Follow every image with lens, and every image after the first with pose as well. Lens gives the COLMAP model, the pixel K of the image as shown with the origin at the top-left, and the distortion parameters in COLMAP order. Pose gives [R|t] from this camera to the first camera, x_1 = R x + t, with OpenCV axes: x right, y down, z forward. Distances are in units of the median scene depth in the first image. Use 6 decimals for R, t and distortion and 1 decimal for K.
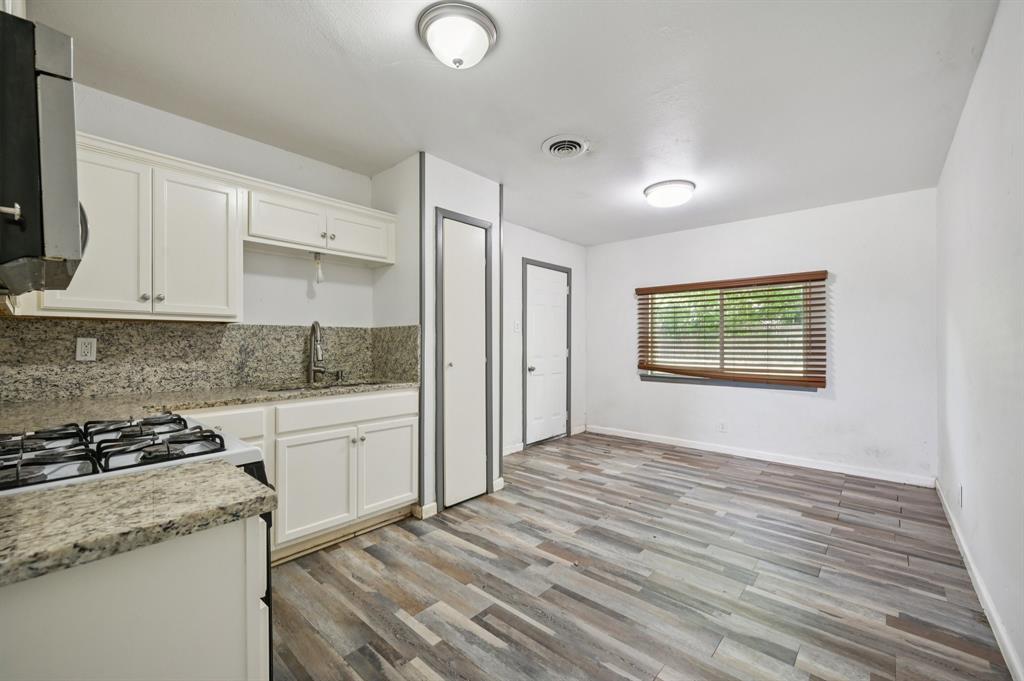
lens RADIAL K [[419.0, 0, 512.0], [0, 419.0, 340.5], [0, 0, 1]] dist [0.000722, 0.000034]
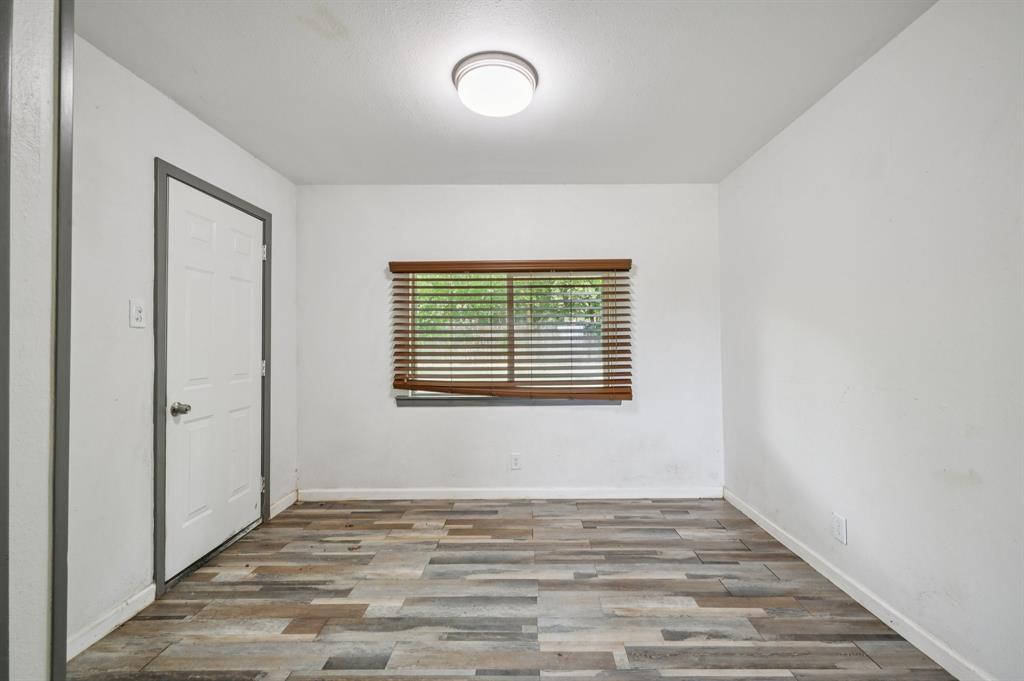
lens RADIAL K [[439.8, 0, 527.6], [0, 439.8, 334.5], [0, 0, 1]] dist [-0.000713, 0.000062]
pose [[0.744137, 0.005012, 0.668009, 0.010432], [0.004259, 0.999916, -0.012246, -0.007378], [-0.668014, 0.011958, 0.744053, 0.506711]]
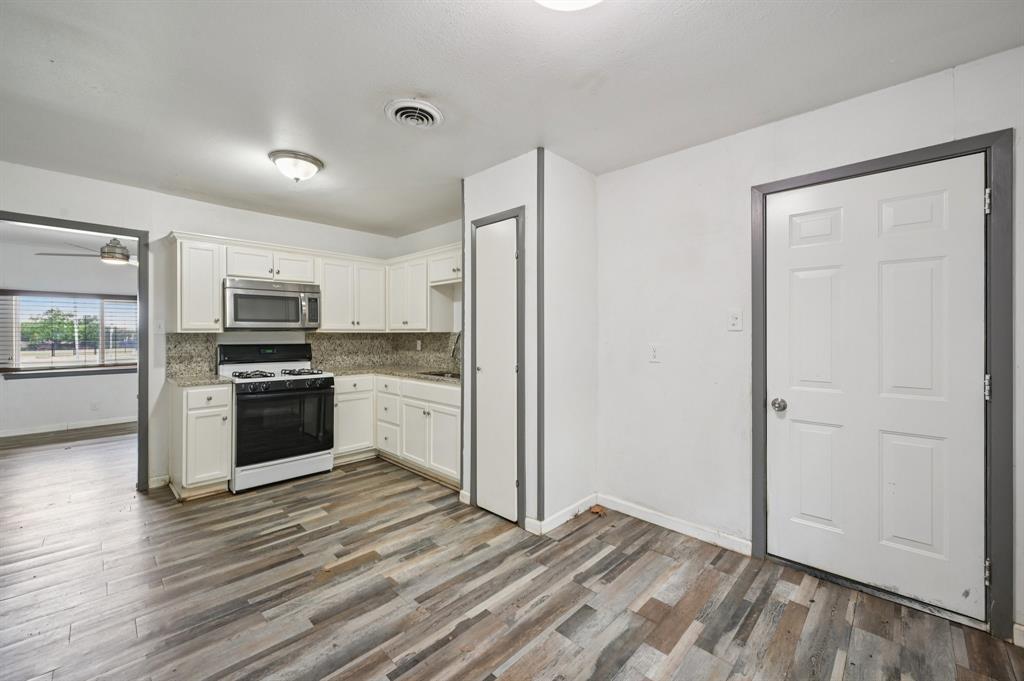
lens RADIAL K [[402.7, 0, 512.1], [0, 402.7, 332.5], [0, 0, 1]] dist [-0.001711, -0.000233]
pose [[-0.038041, -0.003046, -0.999272, 0.677424], [0.006390, 0.999974, -0.003292, -0.022149], [0.999256, -0.006511, -0.038021, 0.910223]]
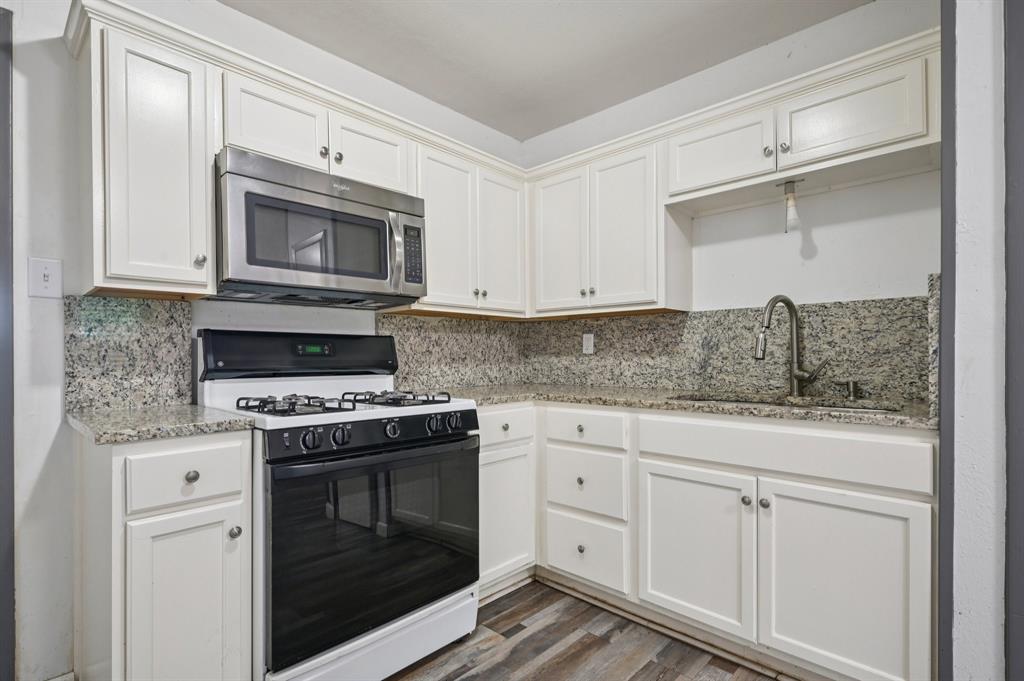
lens RADIAL K [[488.9, 0, 517.6], [0, 488.9, 354.5], [0, 0, 1]] dist [-0.001513, -0.000369]
pose [[-0.025029, 0.001798, -0.999685, 0.190420], [0.010738, 0.999941, 0.001529, 0.026345], [0.999629, -0.010697, -0.025047, 0.477165]]
